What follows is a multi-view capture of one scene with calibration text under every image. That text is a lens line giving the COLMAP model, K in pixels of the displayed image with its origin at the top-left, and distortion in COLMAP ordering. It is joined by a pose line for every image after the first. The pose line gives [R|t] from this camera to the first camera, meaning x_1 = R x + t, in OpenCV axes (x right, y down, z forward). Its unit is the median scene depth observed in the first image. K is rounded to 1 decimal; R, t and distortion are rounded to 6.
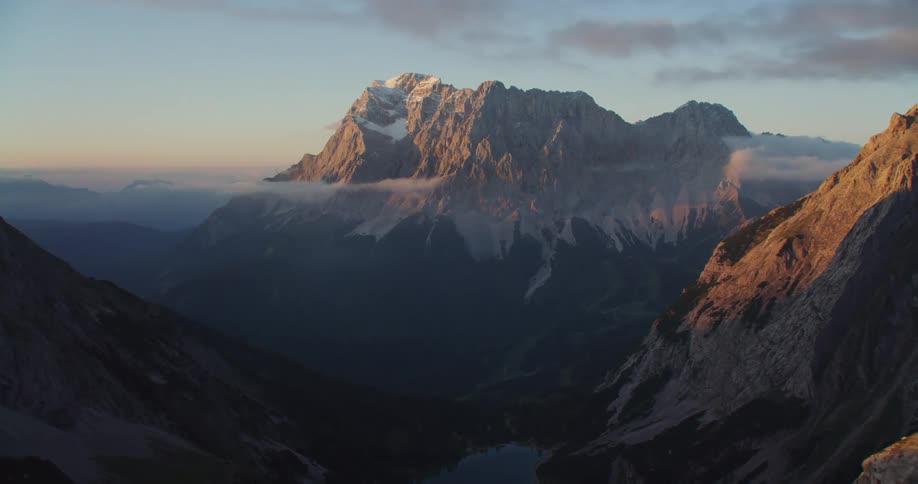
lens RADIAL K [[895.3, 0, 460.0], [0, 895.3, 240.2], [0, 0, 1]] dist [-0.197923, 0.000000]
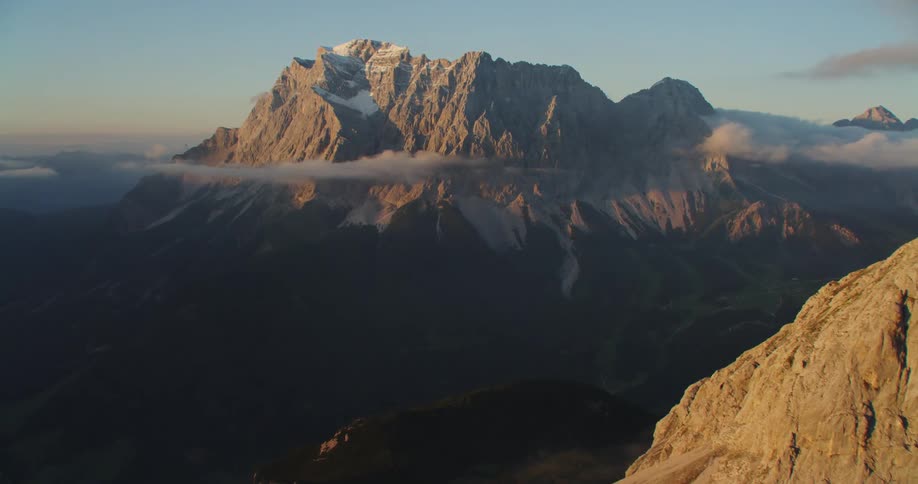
lens RADIAL K [[895.3, 0, 459.0], [0, 895.3, 240.4], [0, 0, 1]] dist [-0.197923, 0.000000]
pose [[0.972376, -0.020437, 0.232524, -0.198404], [0.011318, 0.999116, 0.040483, -0.022924], [-0.233145, -0.036733, 0.971748, 0.114231]]
